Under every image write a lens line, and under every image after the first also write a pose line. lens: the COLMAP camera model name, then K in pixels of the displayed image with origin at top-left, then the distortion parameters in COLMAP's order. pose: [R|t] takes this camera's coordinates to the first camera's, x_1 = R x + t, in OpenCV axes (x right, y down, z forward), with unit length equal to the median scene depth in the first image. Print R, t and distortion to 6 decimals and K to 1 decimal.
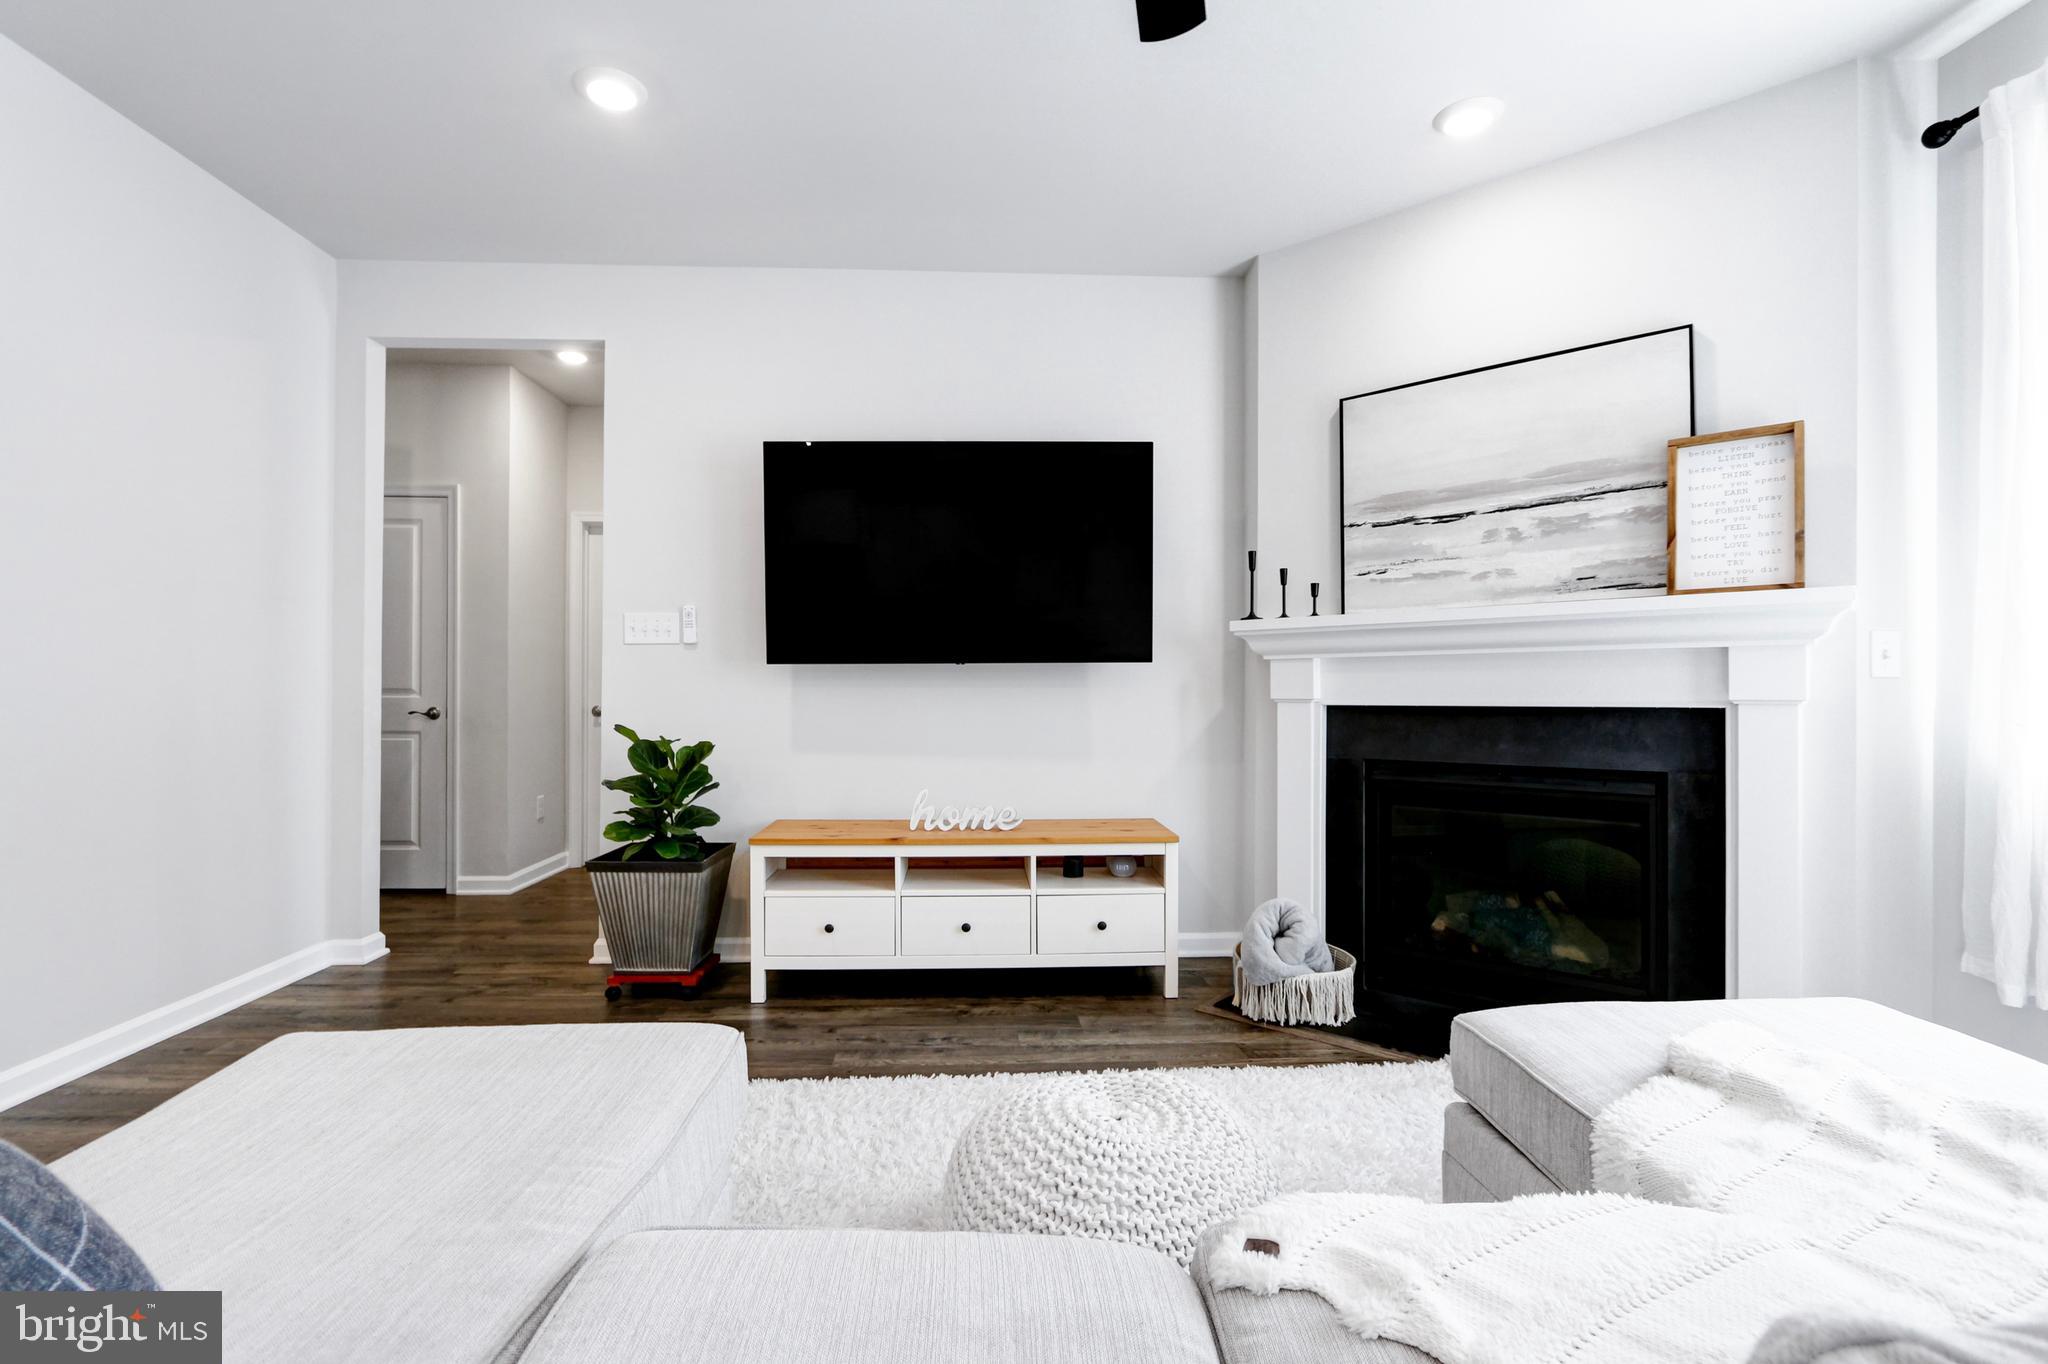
lens RADIAL K [[928.2, 0, 995.8], [0, 928.2, 689.9], [0, 0, 1]] dist [-0.018353, 0.000318]
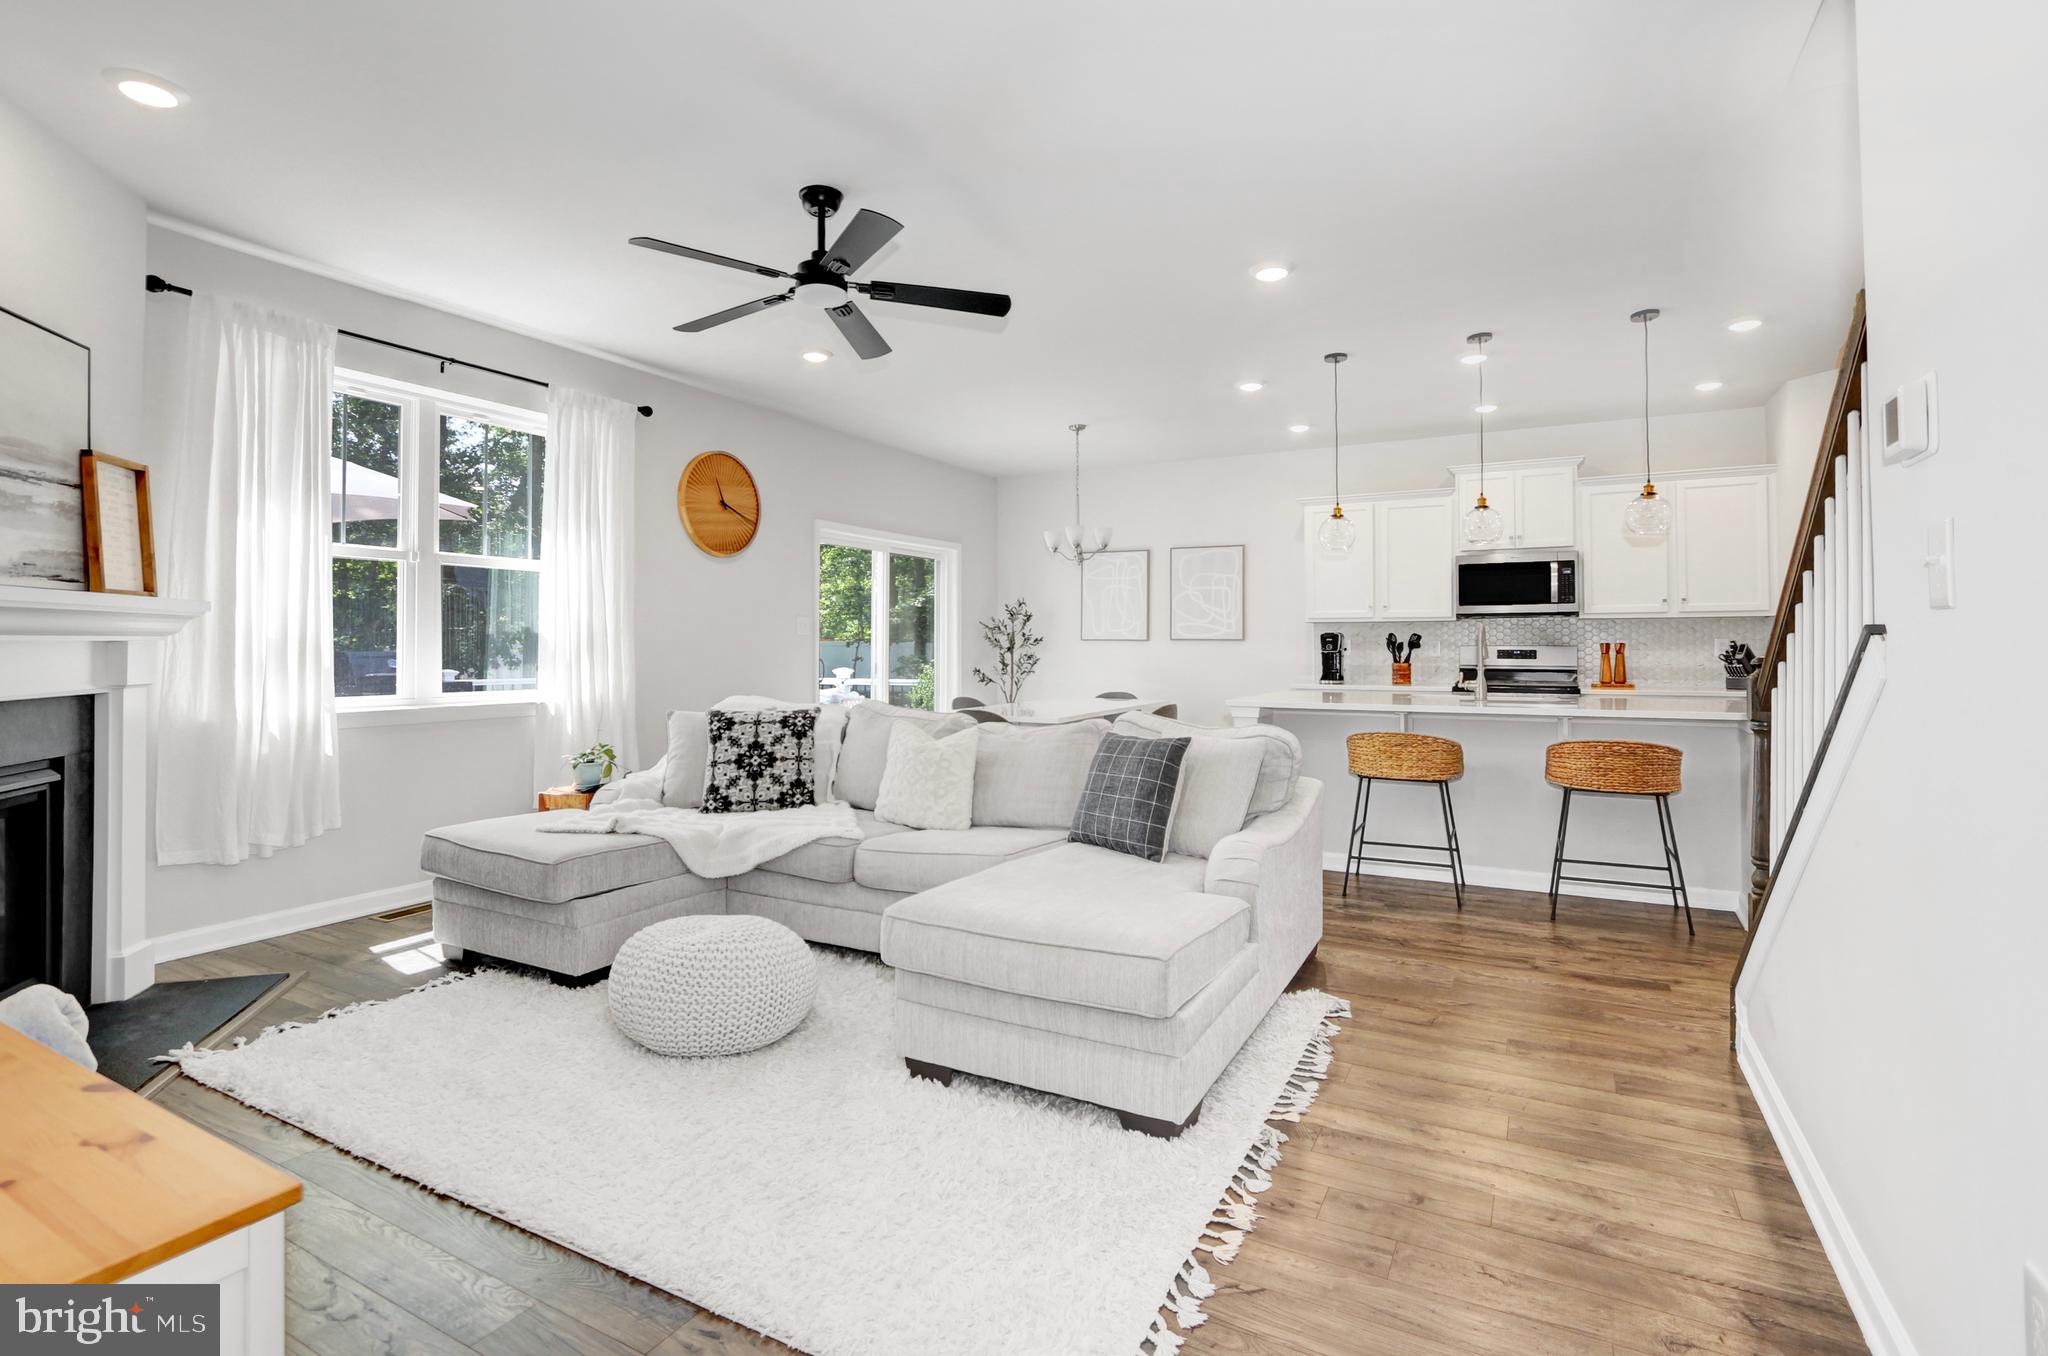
lens RADIAL K [[974.5, 0, 1014.8], [0, 974.5, 631.7], [0, 0, 1]] dist [-0.012355, 0.000573]
pose [[-0.852302, 0.006109, 0.523014, -0.668476], [-0.001048, 0.999910, -0.013387, -0.034042], [-0.523049, -0.011958, -0.852219, 1.165049]]
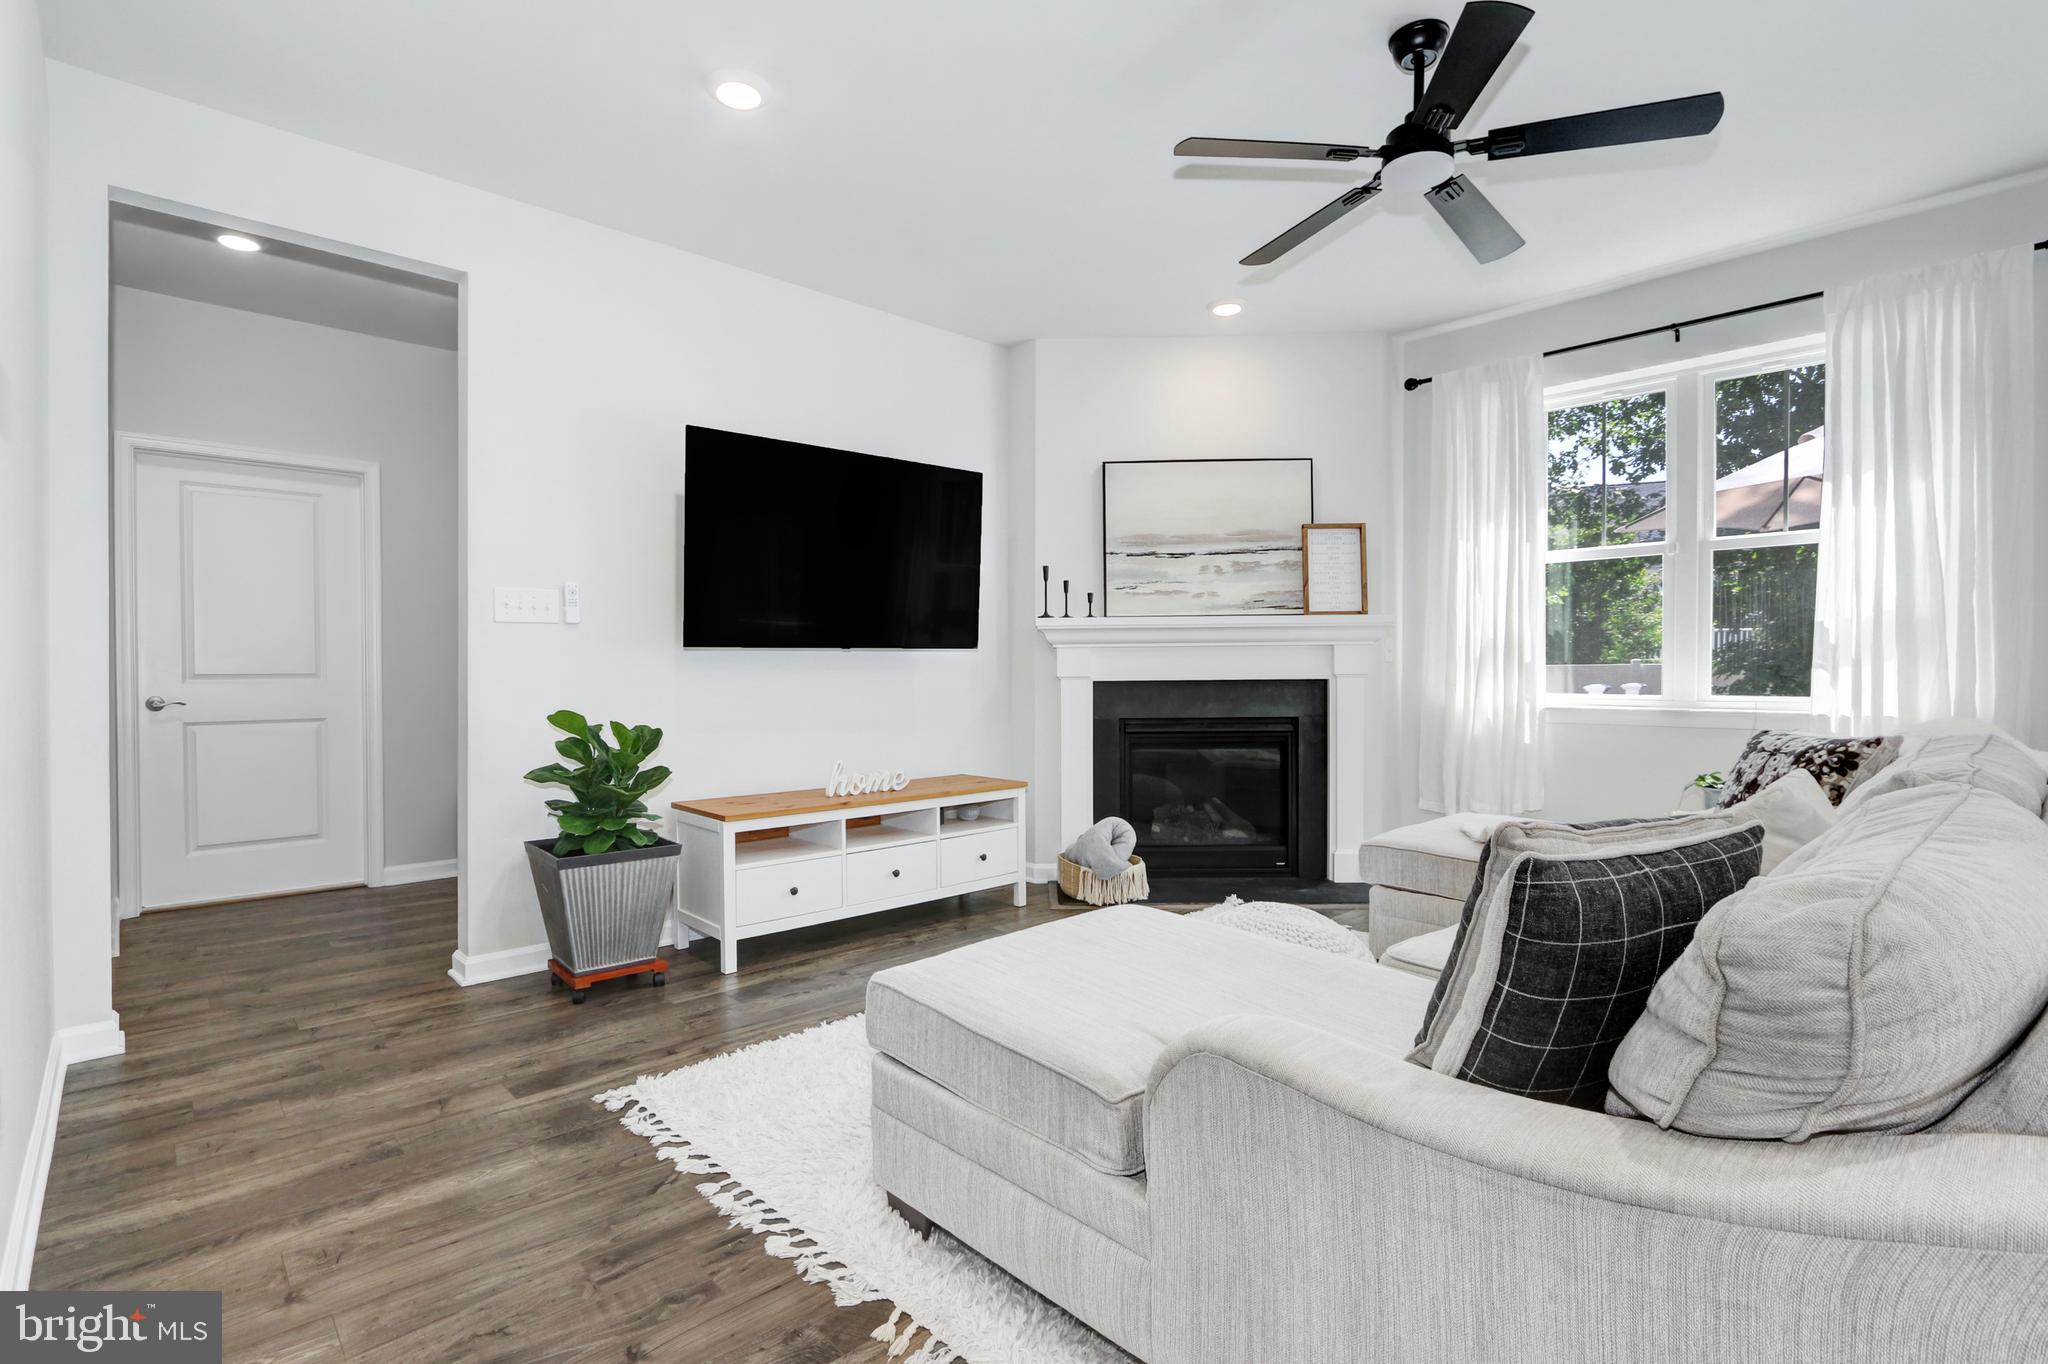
lens RADIAL K [[961.7, 0, 1001.0], [0, 961.7, 680.7], [0, 0, 1]] dist [-0.020316, 0.004332]
pose [[0.769541, -0.011720, 0.638490, -0.714839], [0.005530, 0.999916, 0.011688, -0.001501], [-0.638573, -0.005463, 0.769542, -0.021700]]
